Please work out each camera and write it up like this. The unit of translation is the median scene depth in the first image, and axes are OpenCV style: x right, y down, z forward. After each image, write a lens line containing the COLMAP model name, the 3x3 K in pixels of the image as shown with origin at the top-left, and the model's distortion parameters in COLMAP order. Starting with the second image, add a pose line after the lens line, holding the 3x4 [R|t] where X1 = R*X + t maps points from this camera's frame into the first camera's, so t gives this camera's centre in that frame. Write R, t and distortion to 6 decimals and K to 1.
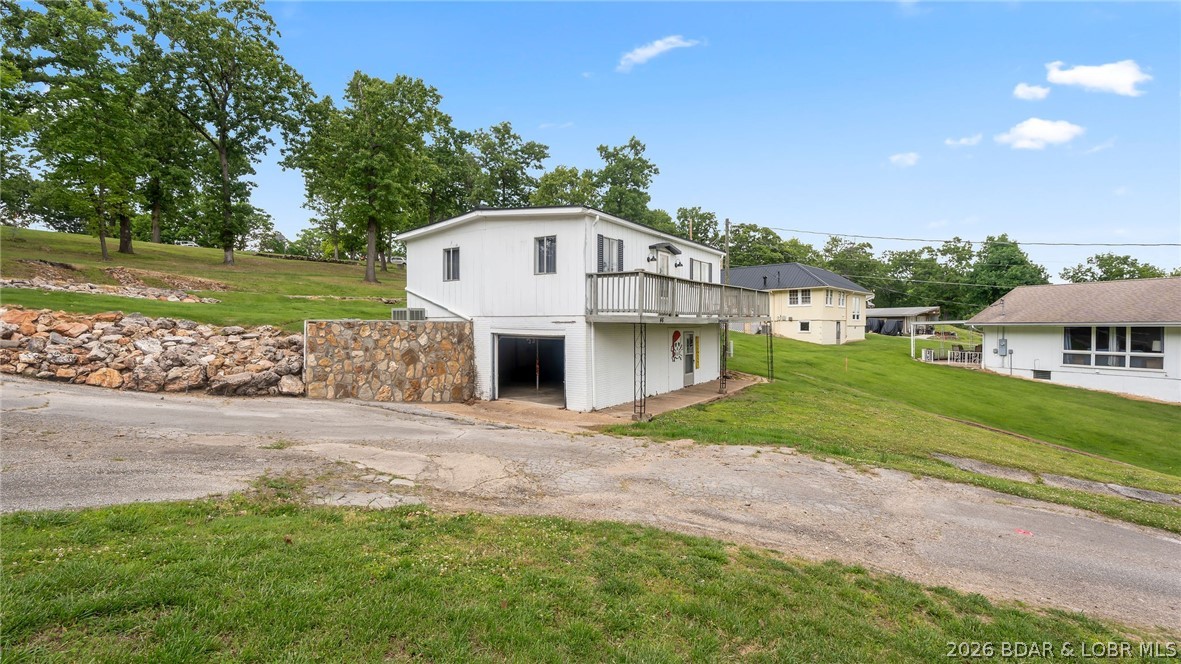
lens RADIAL K [[521.5, 0, 590.5], [0, 521.5, 332.0], [0, 0, 1]] dist [-0.000014, -0.000193]
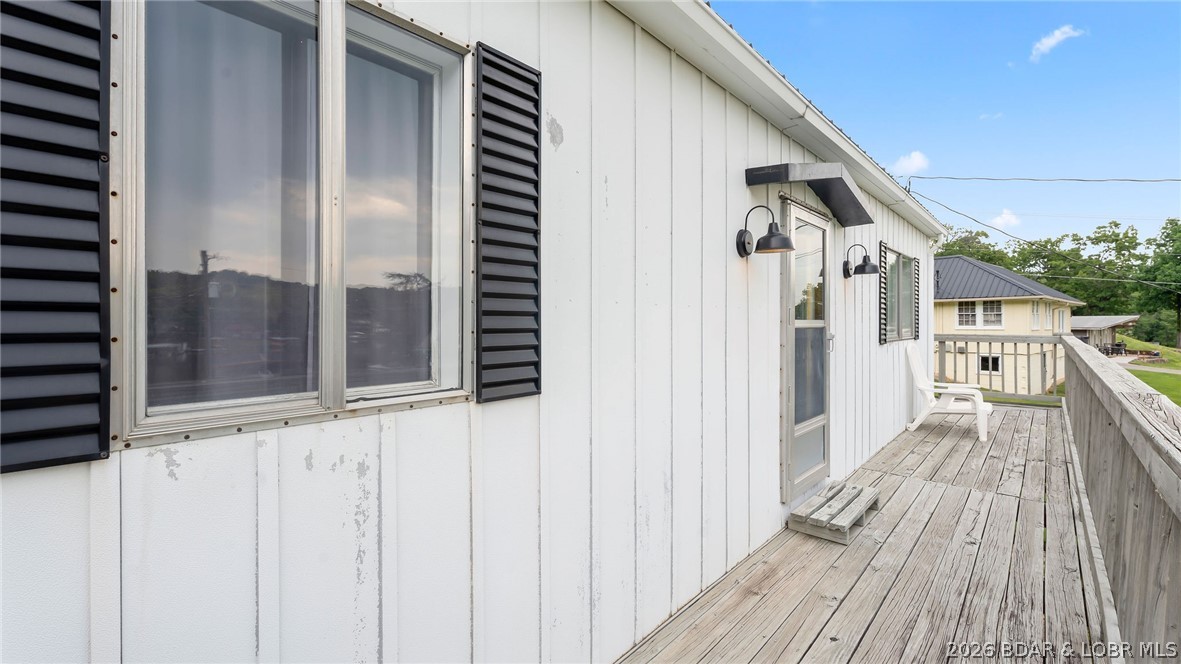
lens RADIAL K [[521.5, 0, 590.5], [0, 521.5, 332.0], [0, 0, 1]] dist [-0.000014, -0.000193]
pose [[0.992511, 0.007094, -0.121950, 0.053439], [-0.006078, 0.999944, 0.008703, -0.071749], [0.122005, -0.007896, 0.992498, 0.531660]]
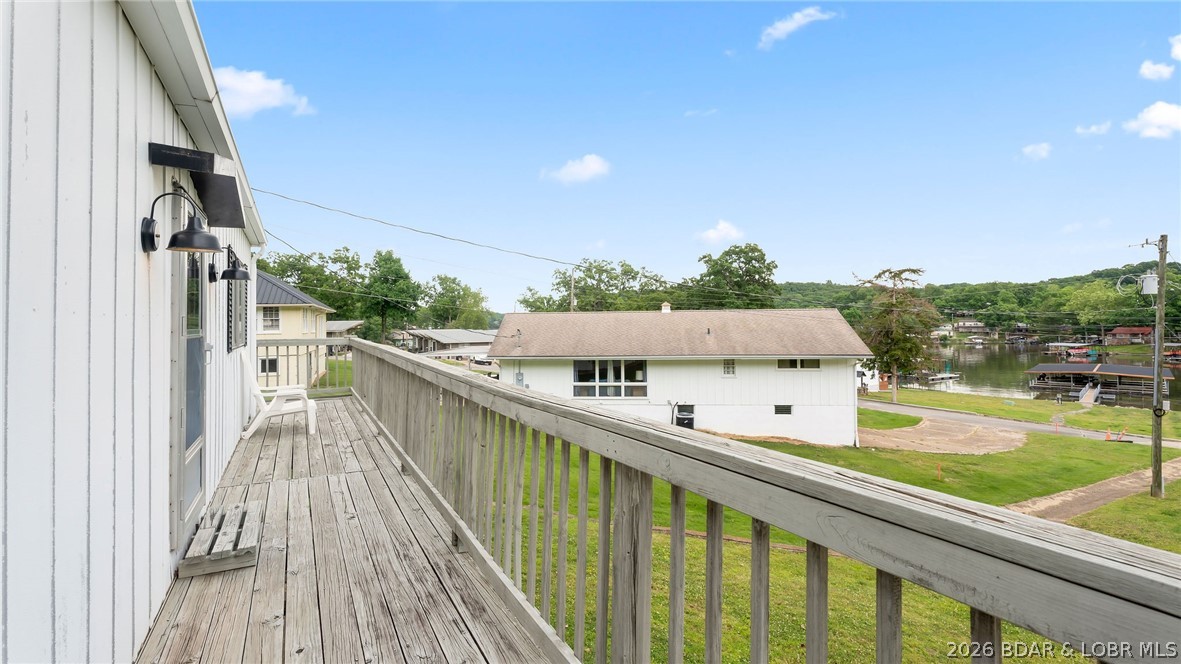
lens RADIAL K [[525.7, 0, 592.0], [0, 525.7, 323.4], [0, 0, 1]] dist [-0.000077, -0.000628]
pose [[0.449072, -0.001065, 0.893495, 0.027734], [0.018646, 0.999793, -0.008180, -0.072714], [-0.893301, 0.020333, 0.448999, 0.538871]]
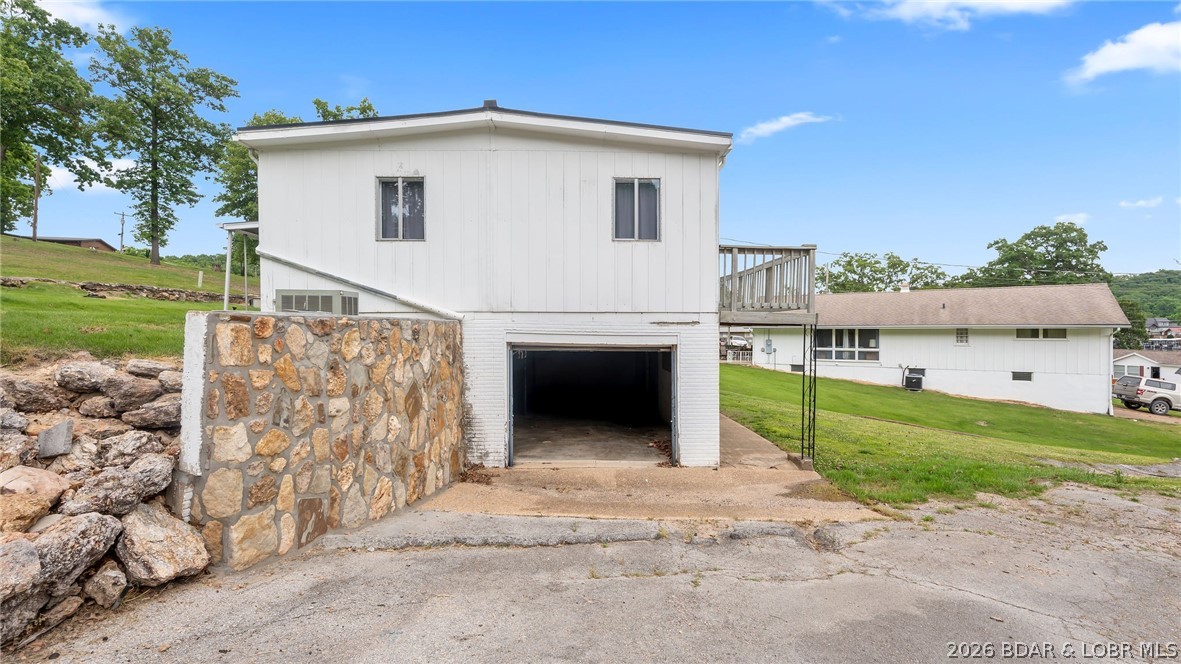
lens RADIAL K [[521.5, 0, 590.5], [0, 521.5, 332.0], [0, 0, 1]] dist [-0.000014, -0.000193]
pose [[0.809876, -0.005082, 0.586579, -0.270146], [0.008532, 0.999959, -0.003117, -0.003960], [-0.586539, 0.007529, 0.809886, 0.313209]]
